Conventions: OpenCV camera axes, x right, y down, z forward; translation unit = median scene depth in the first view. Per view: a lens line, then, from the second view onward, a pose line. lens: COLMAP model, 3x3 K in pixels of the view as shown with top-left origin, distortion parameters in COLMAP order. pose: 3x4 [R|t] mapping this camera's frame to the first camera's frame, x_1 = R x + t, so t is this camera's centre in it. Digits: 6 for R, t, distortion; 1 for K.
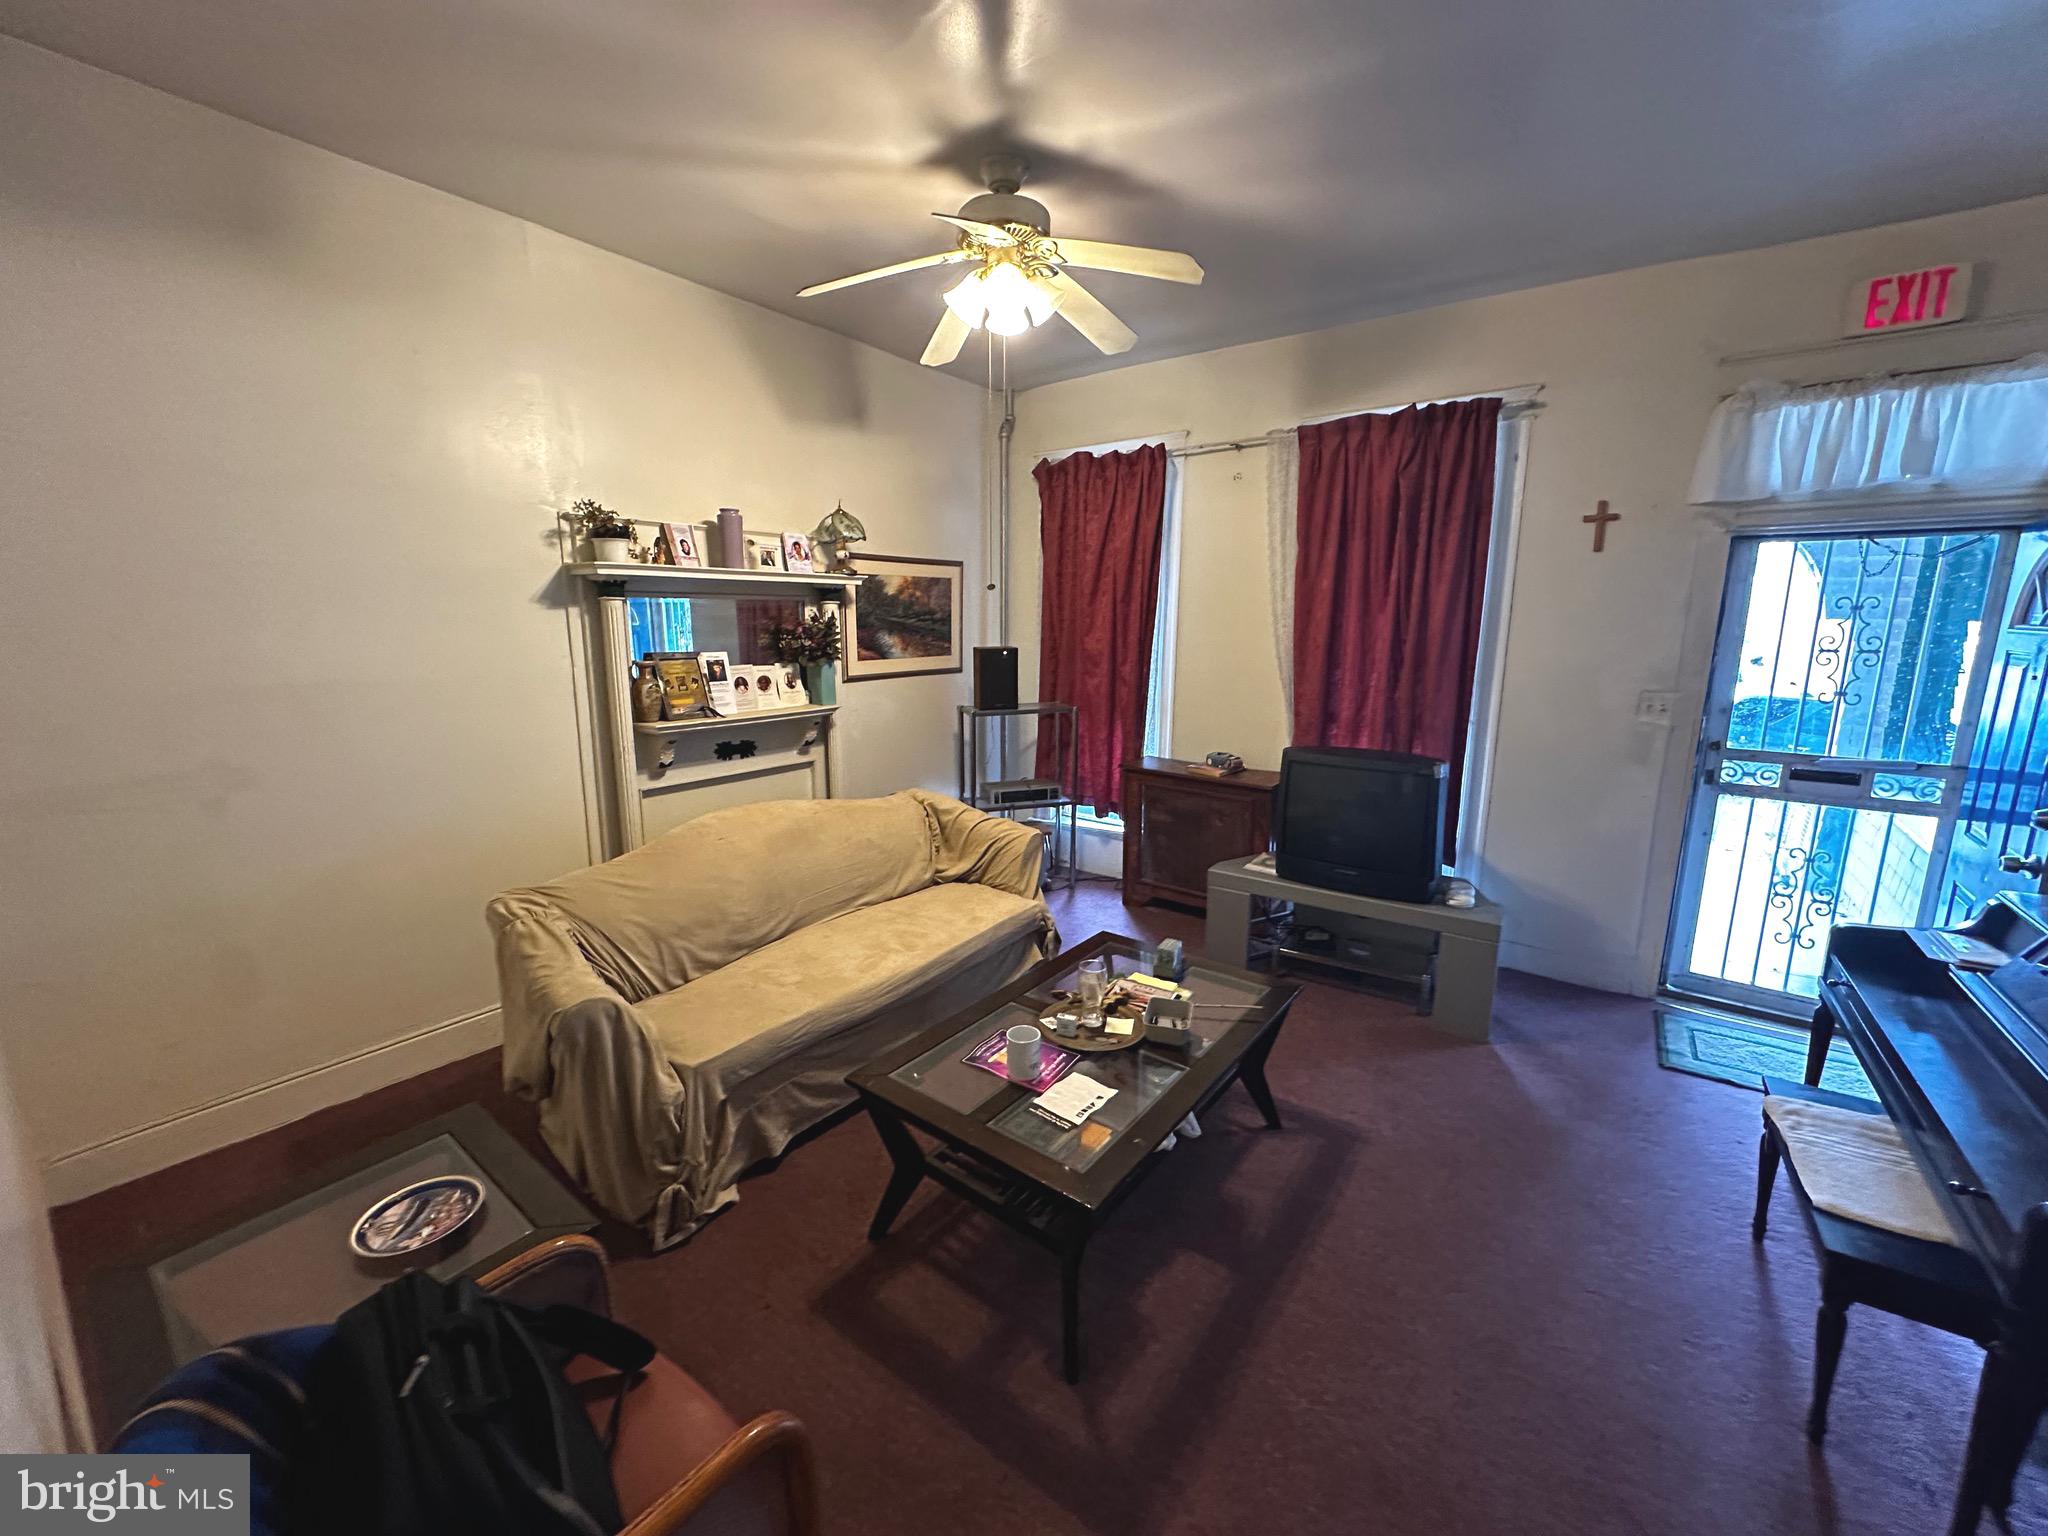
lens RADIAL K [[816.8, 0, 1020.9], [0, 816.8, 767.1], [0, 0, 1]] dist [-0.004342, 0.000763]
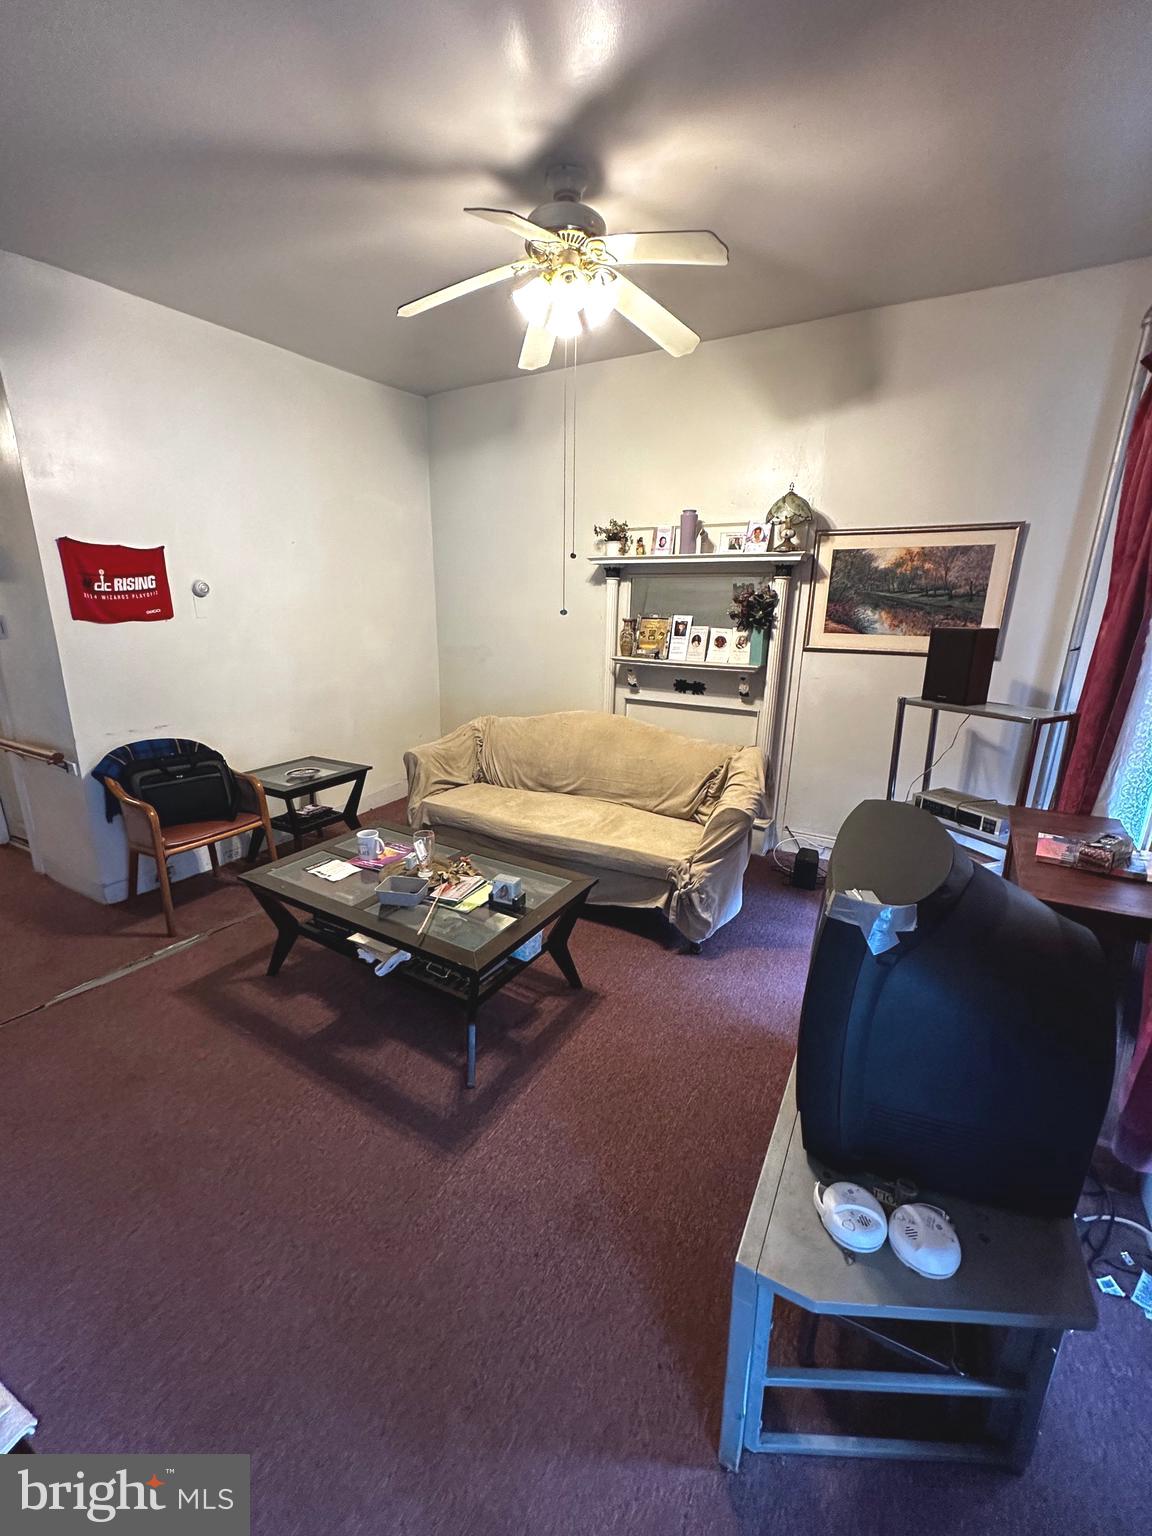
lens RADIAL K [[612.6, 0, 579.0], [0, 612.6, 767.2], [0, 0, 1]] dist [-0.004342, 0.000763]
pose [[0.108730, 0.261375, -0.959094, 0.679688], [-0.194636, 0.951737, 0.237305, -0.103262], [0.974831, 0.160872, 0.154356, 0.674688]]
